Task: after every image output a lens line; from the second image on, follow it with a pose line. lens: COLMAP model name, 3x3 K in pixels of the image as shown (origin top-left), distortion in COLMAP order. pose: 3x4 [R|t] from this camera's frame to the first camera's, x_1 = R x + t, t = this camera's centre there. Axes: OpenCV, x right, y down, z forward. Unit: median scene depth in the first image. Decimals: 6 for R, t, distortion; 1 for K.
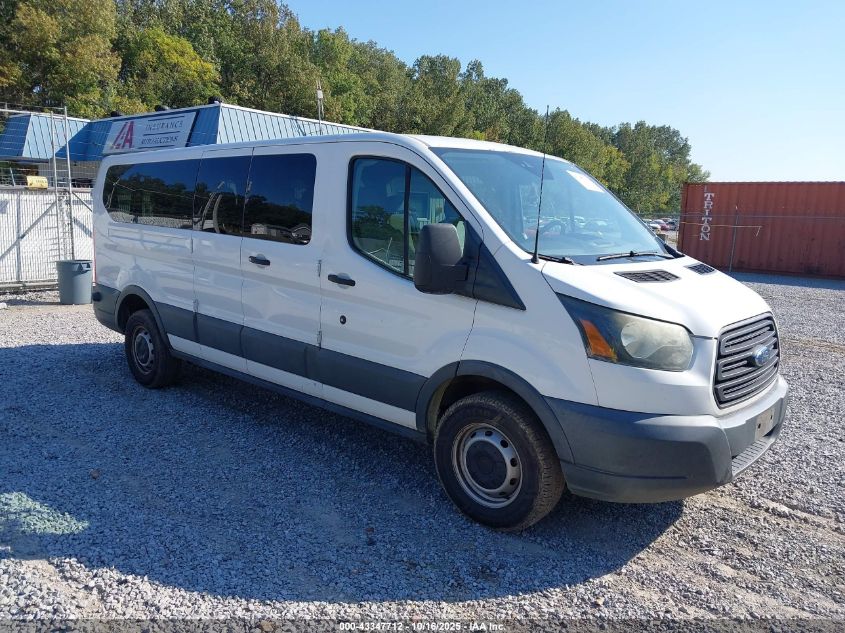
lens RADIAL K [[668.5, 0, 424.2], [0, 668.5, 316.1], [0, 0, 1]] dist [0.007995, -0.033465]
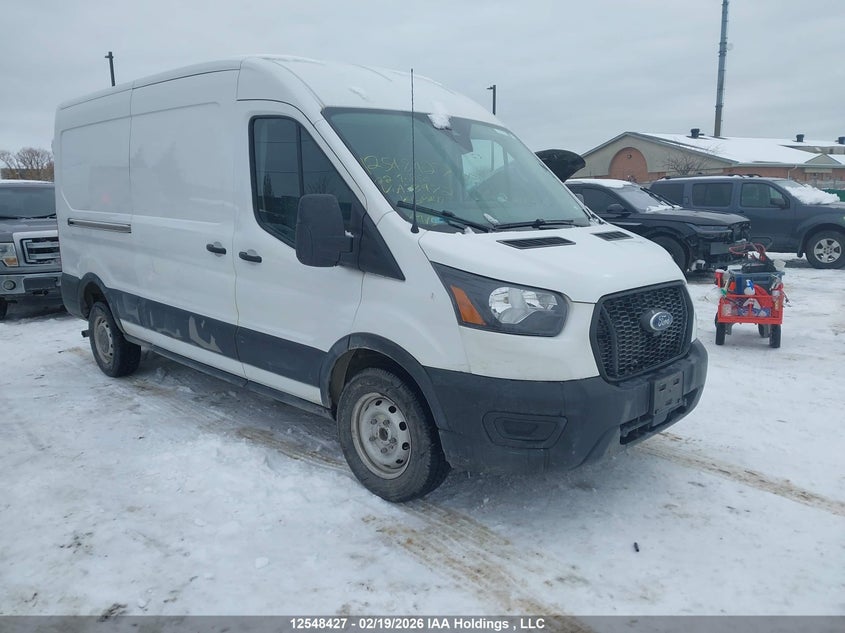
lens RADIAL K [[668.5, 0, 429.0], [0, 668.5, 314.5], [0, 0, 1]] dist [0.007995, -0.033465]
pose [[0.998004, -0.023873, -0.058461, 0.227157], [0.024442, 0.999660, 0.009027, 0.032444], [0.058226, -0.010438, 0.998249, 0.015298]]
